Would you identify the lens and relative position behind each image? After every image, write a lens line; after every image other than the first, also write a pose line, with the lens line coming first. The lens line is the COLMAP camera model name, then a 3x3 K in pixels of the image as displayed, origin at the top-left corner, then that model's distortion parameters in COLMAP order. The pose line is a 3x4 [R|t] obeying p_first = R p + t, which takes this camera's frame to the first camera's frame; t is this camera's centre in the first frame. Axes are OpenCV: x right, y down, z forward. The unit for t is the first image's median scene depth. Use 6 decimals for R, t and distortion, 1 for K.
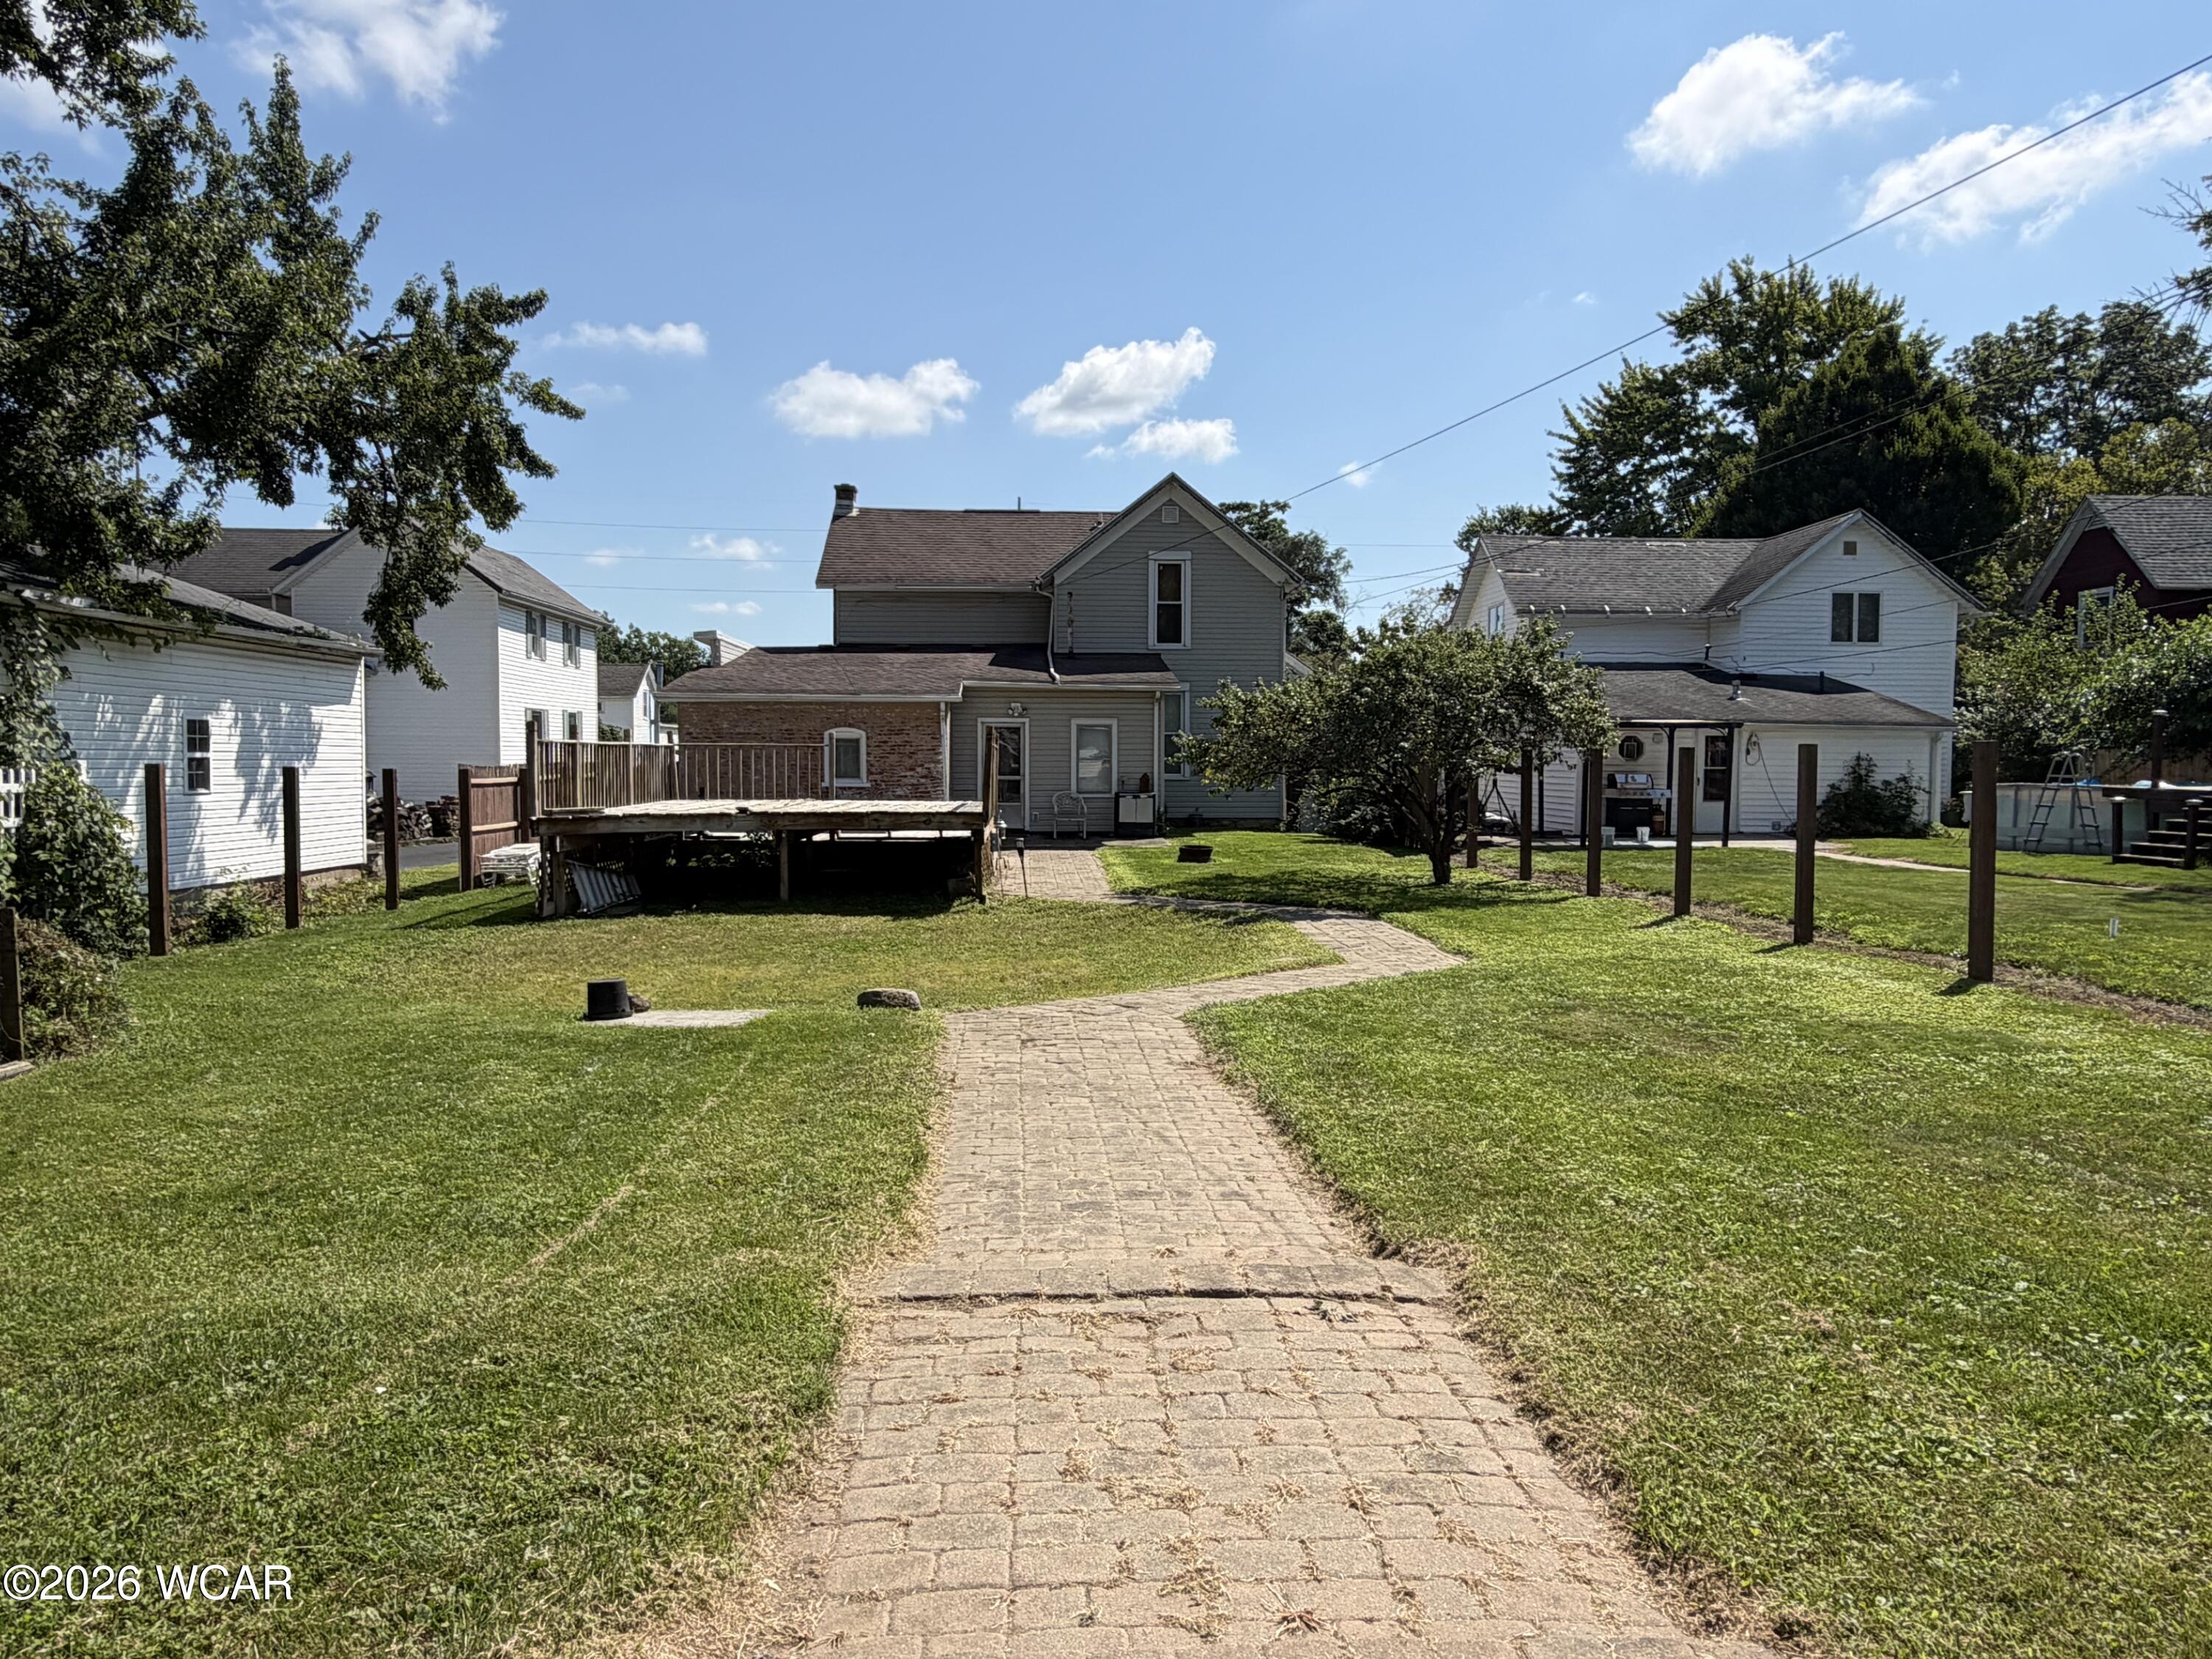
lens RADIAL K [[1455.8, 0, 1106.0], [0, 1455.8, 829.5], [0, 0, 1]] dist [-0.003983, 0.021745]
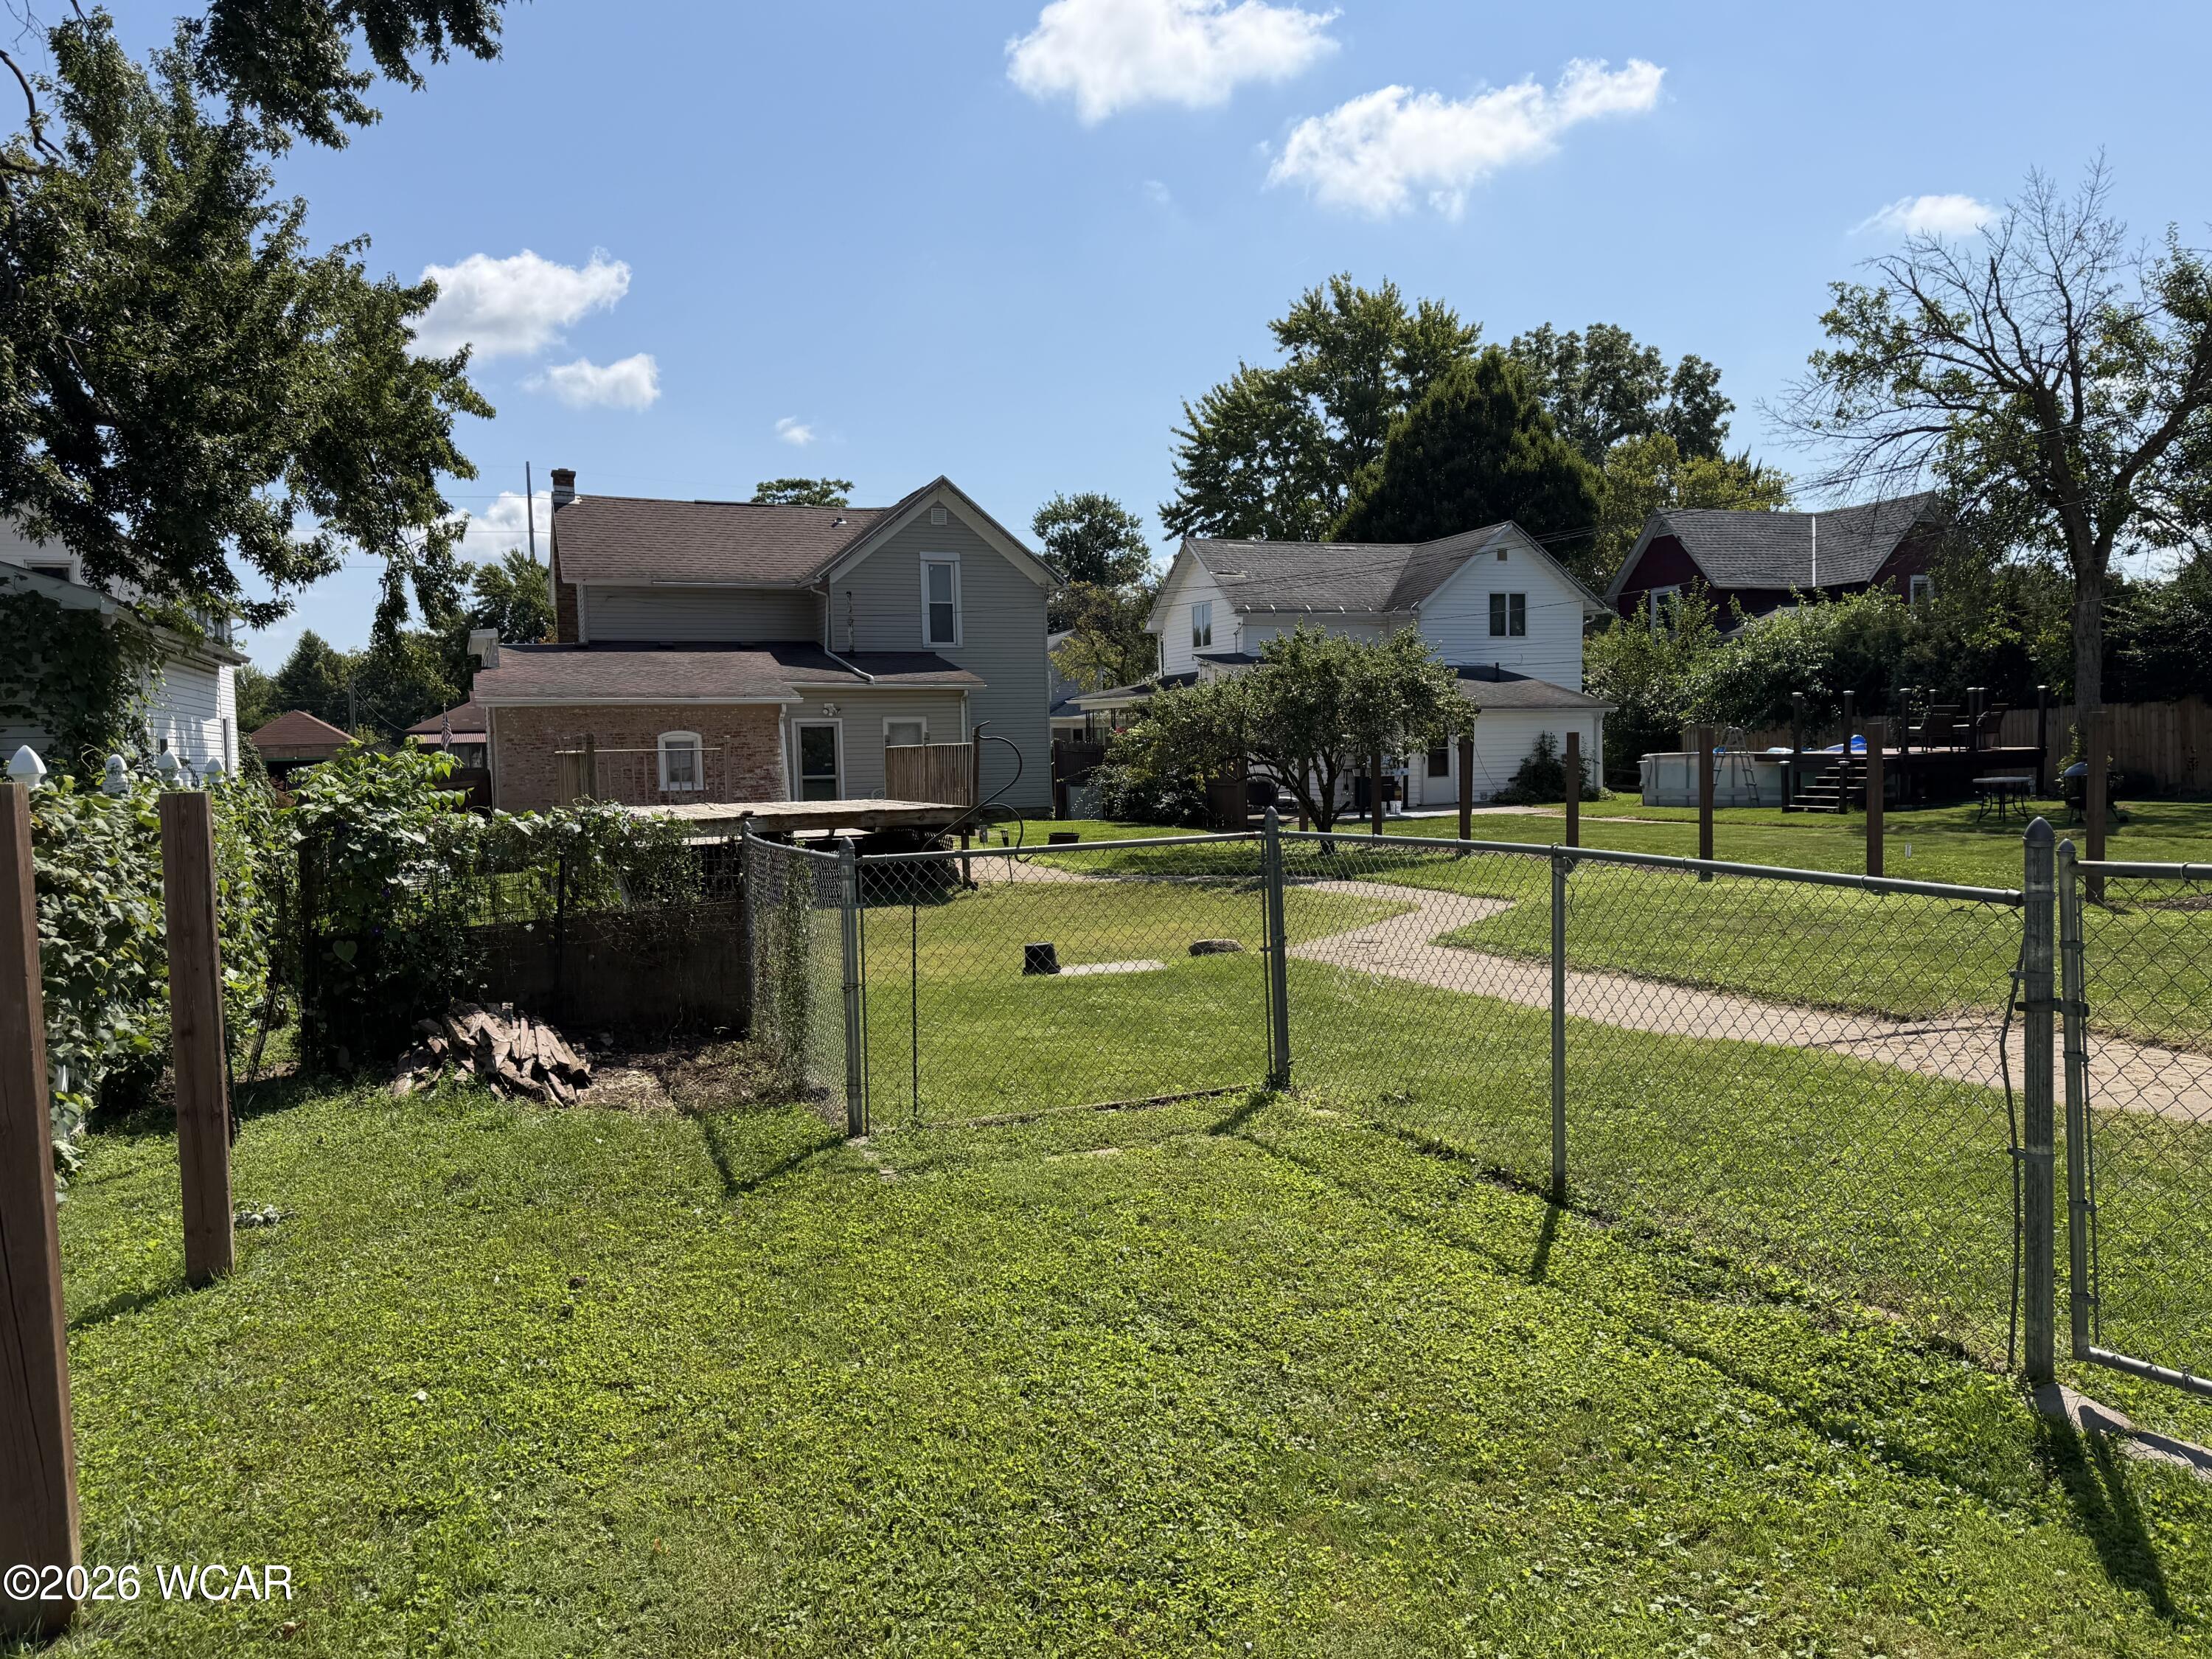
lens RADIAL K [[1545.5, 0, 1106.0], [0, 1545.5, 829.5], [0, 0, 1]] dist [0.103516, -0.000221]
pose [[0.946457, -0.043853, 0.319839, -0.119124], [0.042331, 0.999035, 0.011712, -0.001585], [-0.320044, 0.002454, 0.947400, -0.045750]]
